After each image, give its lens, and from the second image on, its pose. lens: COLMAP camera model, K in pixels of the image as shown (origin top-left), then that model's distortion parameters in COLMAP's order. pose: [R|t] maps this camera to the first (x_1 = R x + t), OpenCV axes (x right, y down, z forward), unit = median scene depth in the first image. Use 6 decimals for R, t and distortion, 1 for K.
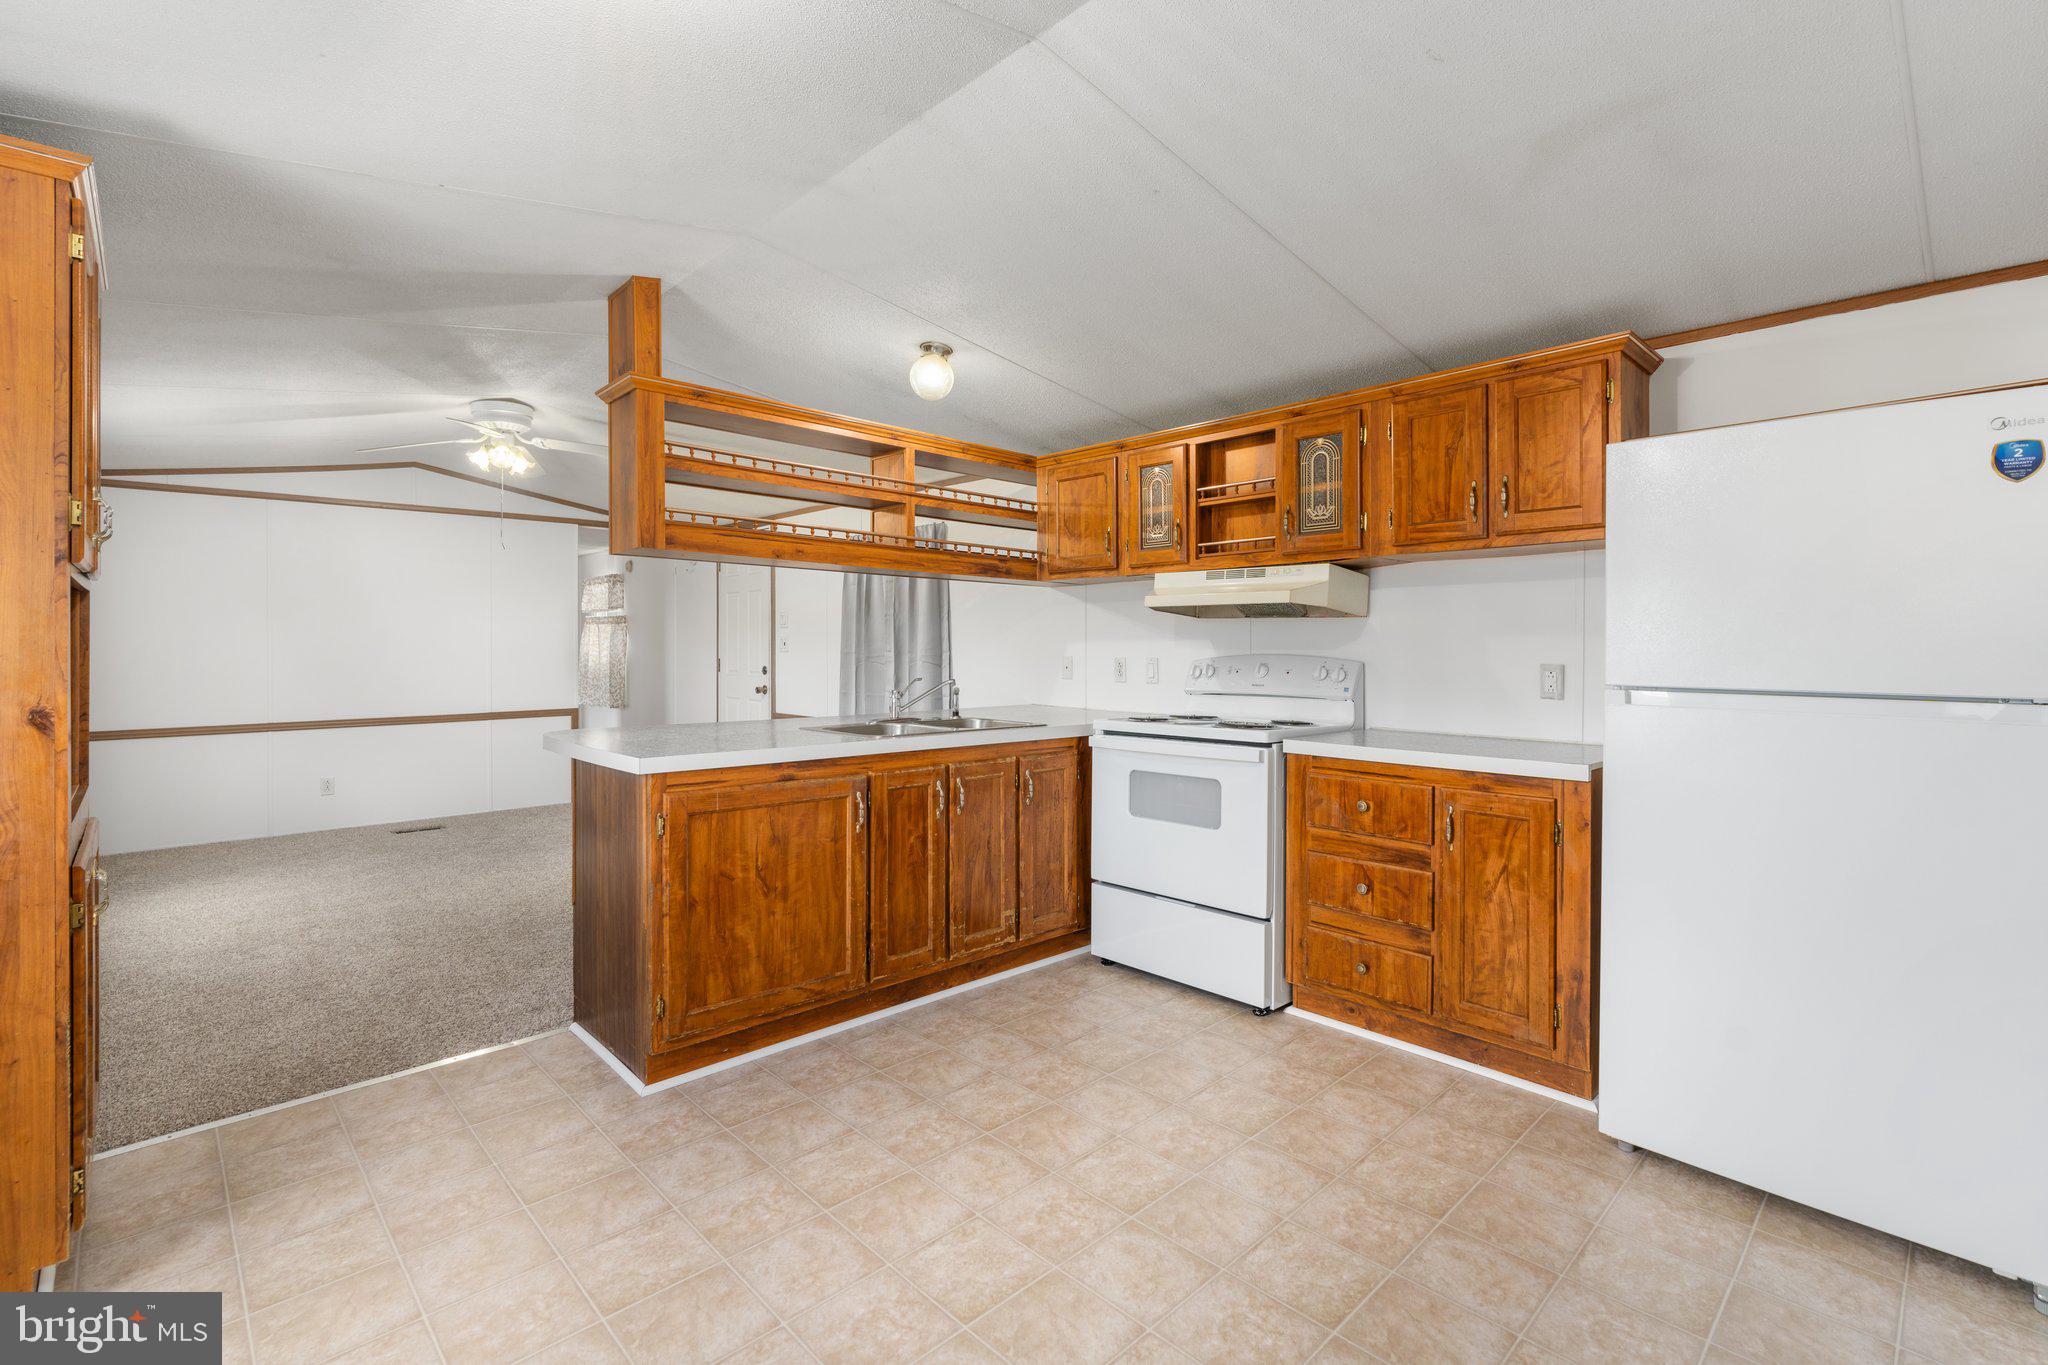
lens RADIAL K [[910.9, 0, 1021.0], [0, 910.9, 646.6], [0, 0, 1]] dist [-0.001453, -0.000160]
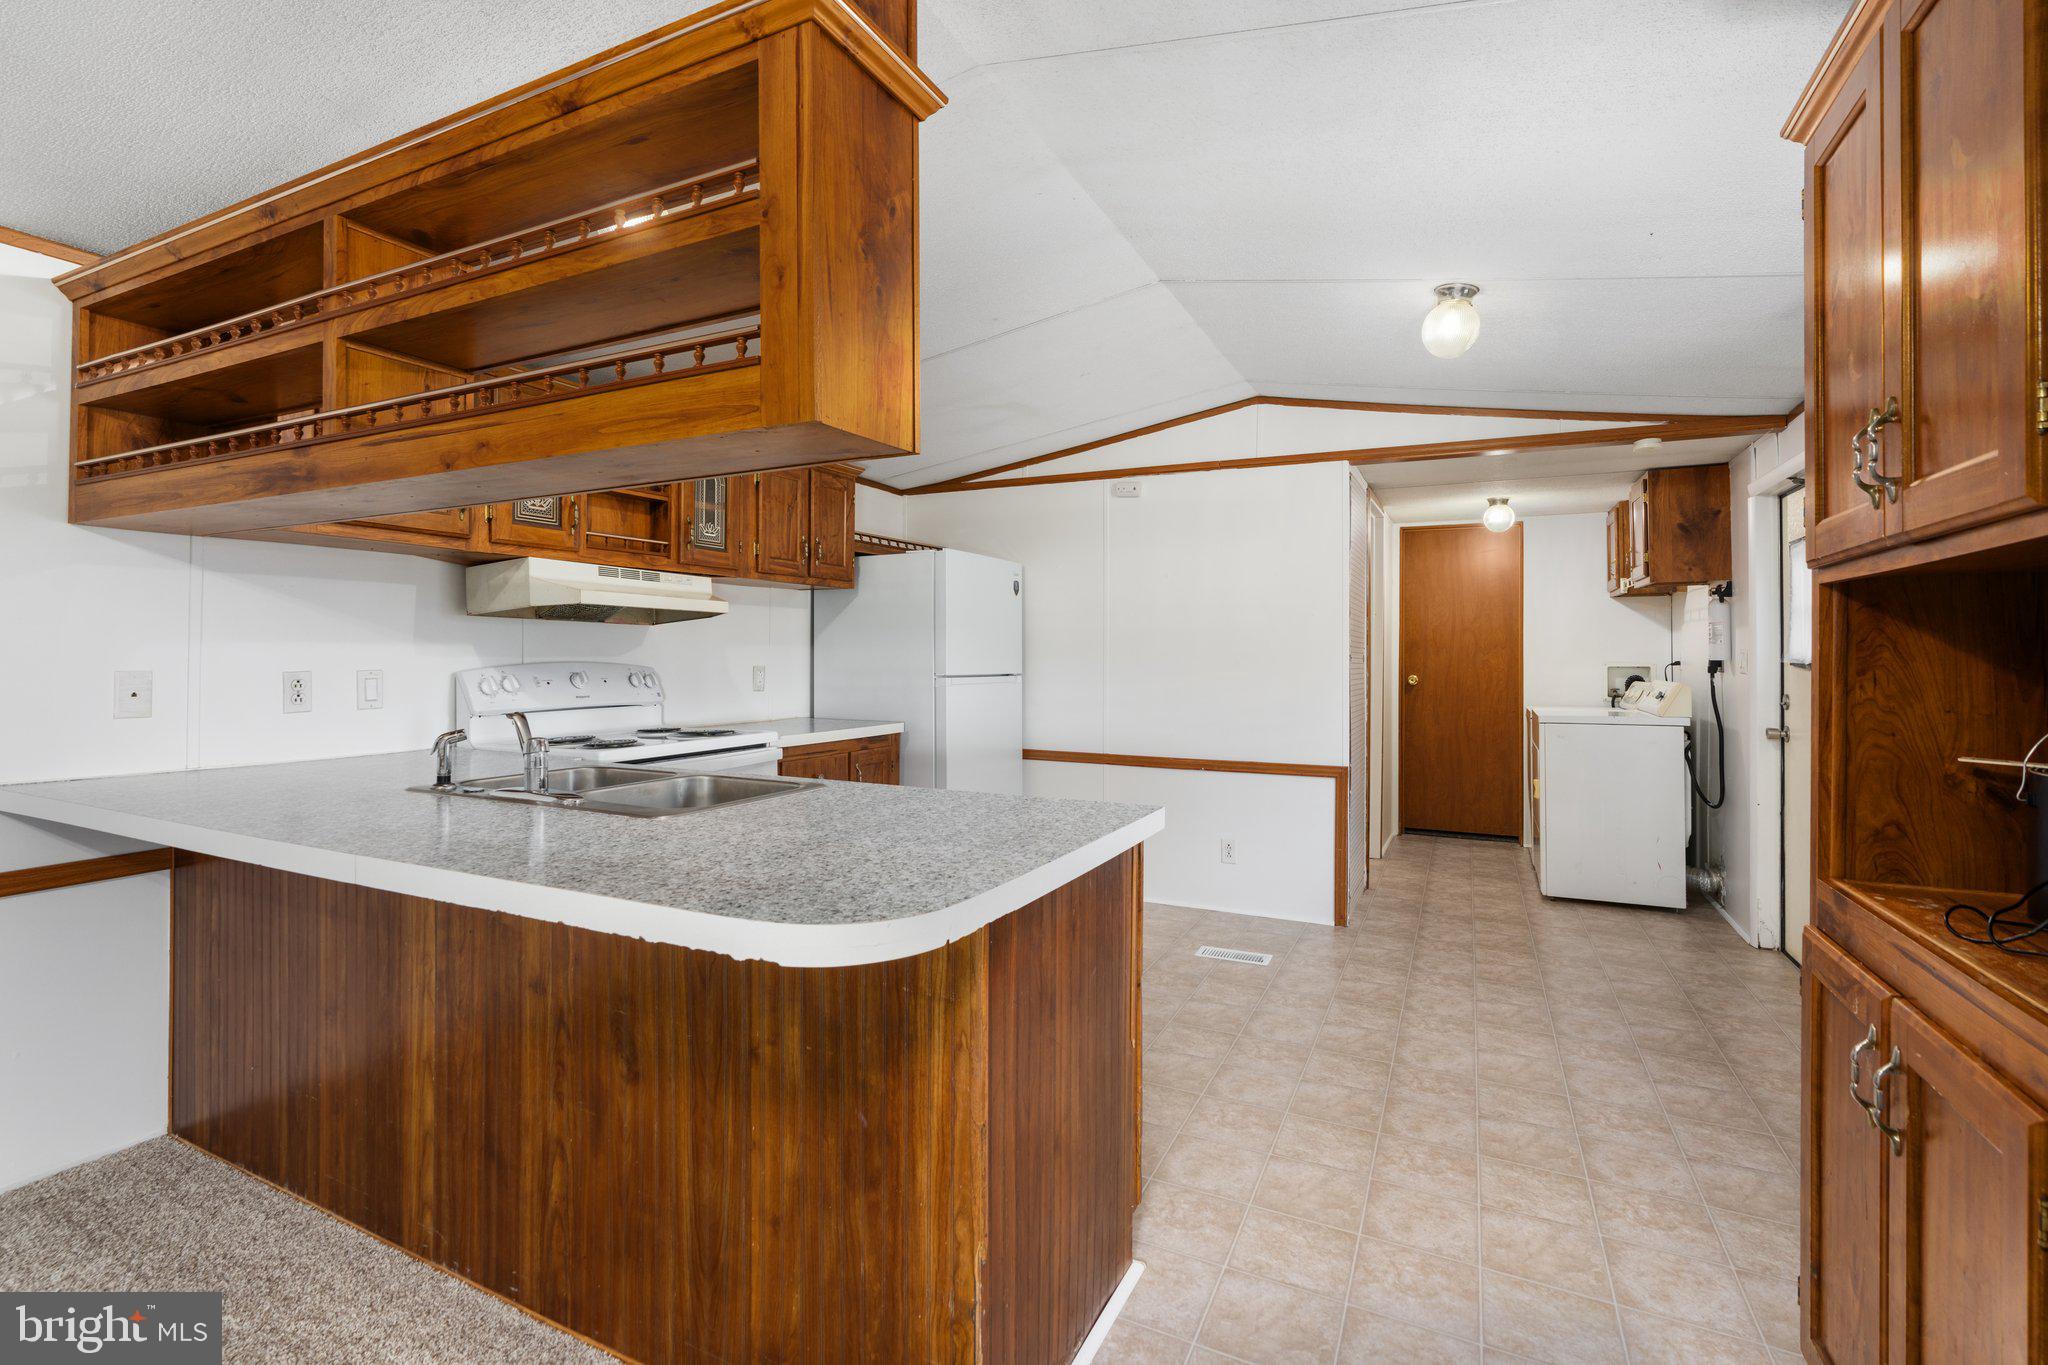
lens RADIAL K [[938.3, 0, 1010.6], [0, 938.3, 644.2], [0, 0, 1]] dist [-0.004022, -0.000442]
pose [[-0.340451, 0.006627, 0.940239, -0.741000], [-0.006494, 0.999935, -0.009399, -0.003010], [-0.940240, -0.009306, -0.340386, 0.921578]]
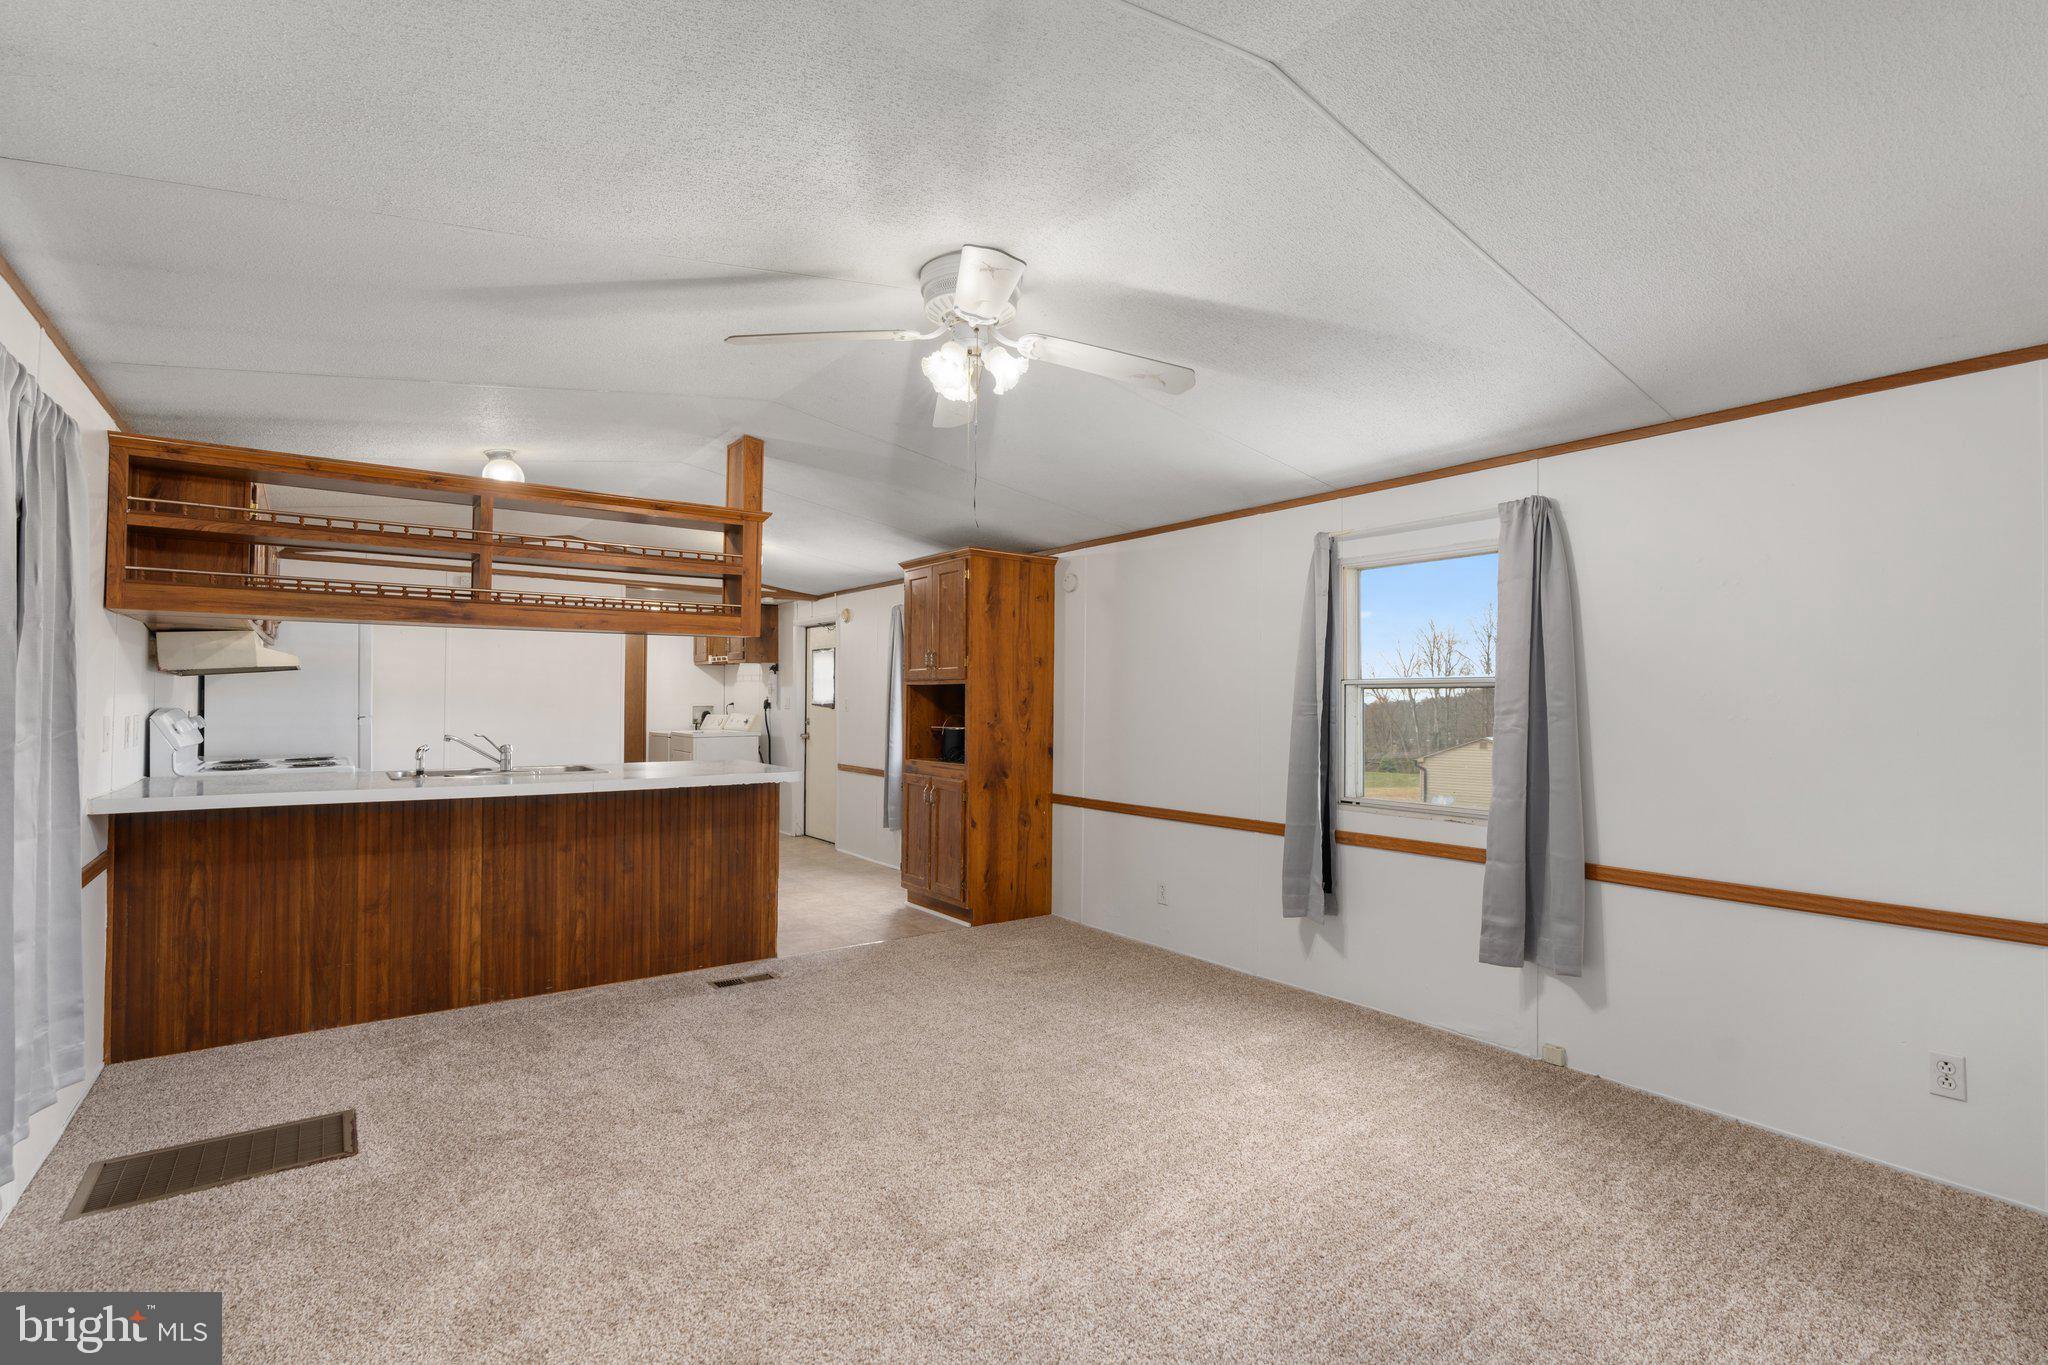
lens RADIAL K [[948.7, 0, 1024.0], [0, 948.7, 682.5], [0, 0, 1]] dist [0.000028, 0.000328]
pose [[-0.991875, -0.005032, 0.127118, -0.879385], [-0.007660, 0.999767, -0.020192, -0.007089], [-0.126987, -0.021002, -0.991682, 2.024363]]
